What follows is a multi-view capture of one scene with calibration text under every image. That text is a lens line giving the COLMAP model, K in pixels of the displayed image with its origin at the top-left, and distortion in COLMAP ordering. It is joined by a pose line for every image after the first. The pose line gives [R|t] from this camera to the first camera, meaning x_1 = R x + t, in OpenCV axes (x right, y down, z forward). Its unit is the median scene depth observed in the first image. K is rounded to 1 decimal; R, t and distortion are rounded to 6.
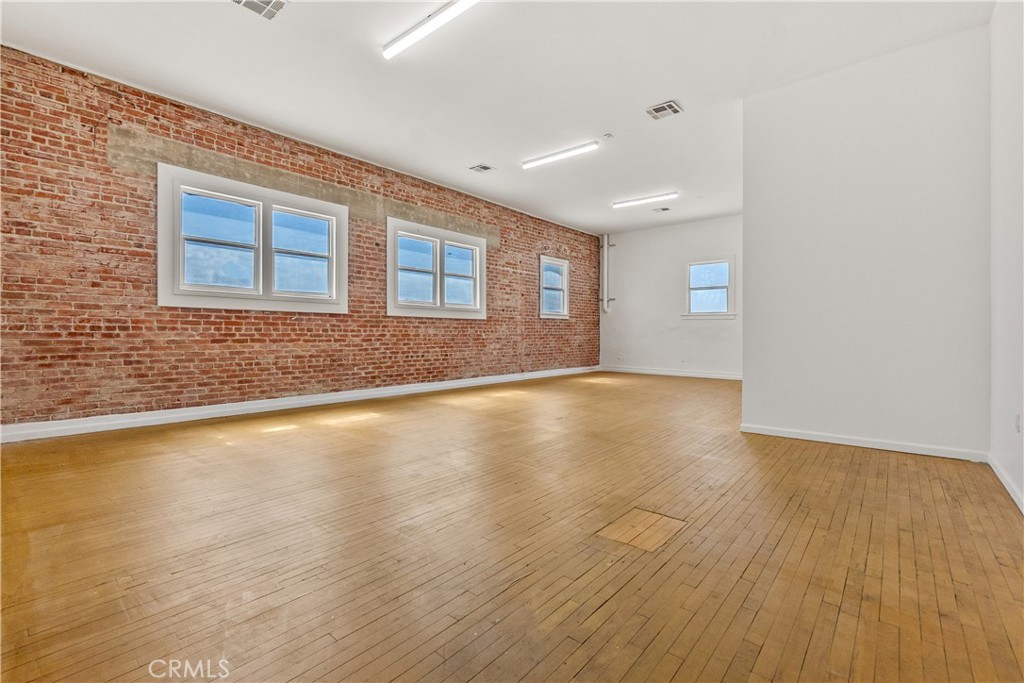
lens RADIAL K [[446.3, 0, 506.3], [0, 446.3, 337.9], [0, 0, 1]] dist [-0.003980, 0.000032]
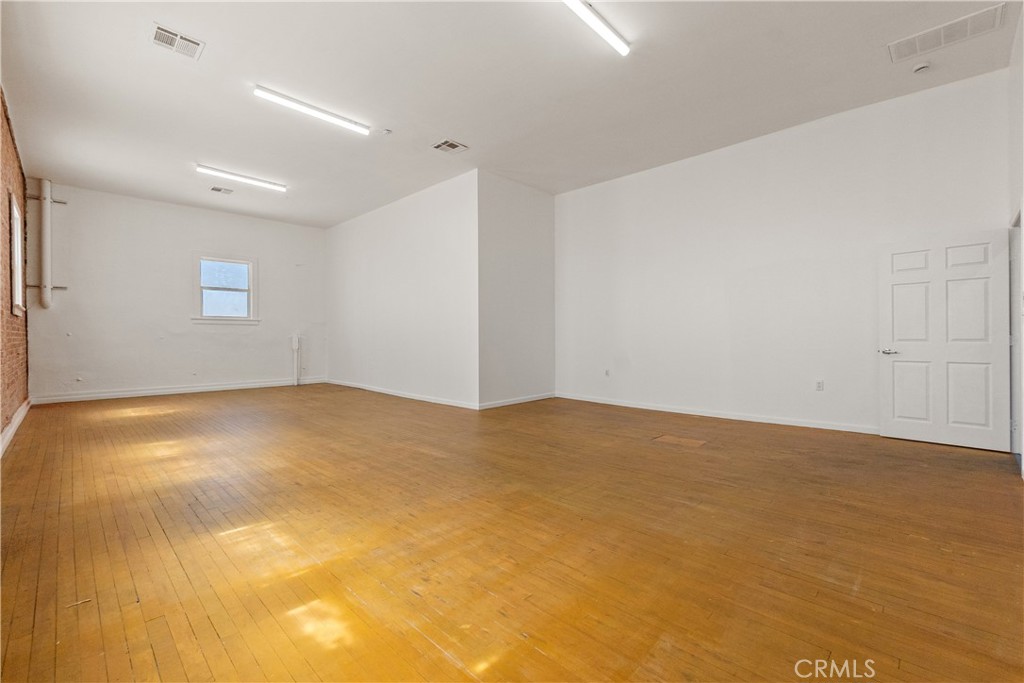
lens RADIAL K [[446.3, 0, 503.0], [0, 446.3, 340.6], [0, 0, 1]] dist [-0.003980, 0.000032]
pose [[0.082039, -0.008412, 0.996594, -0.395966], [0.015735, 0.999851, 0.007145, -0.007125], [-0.996505, 0.015095, 0.082159, 0.387093]]
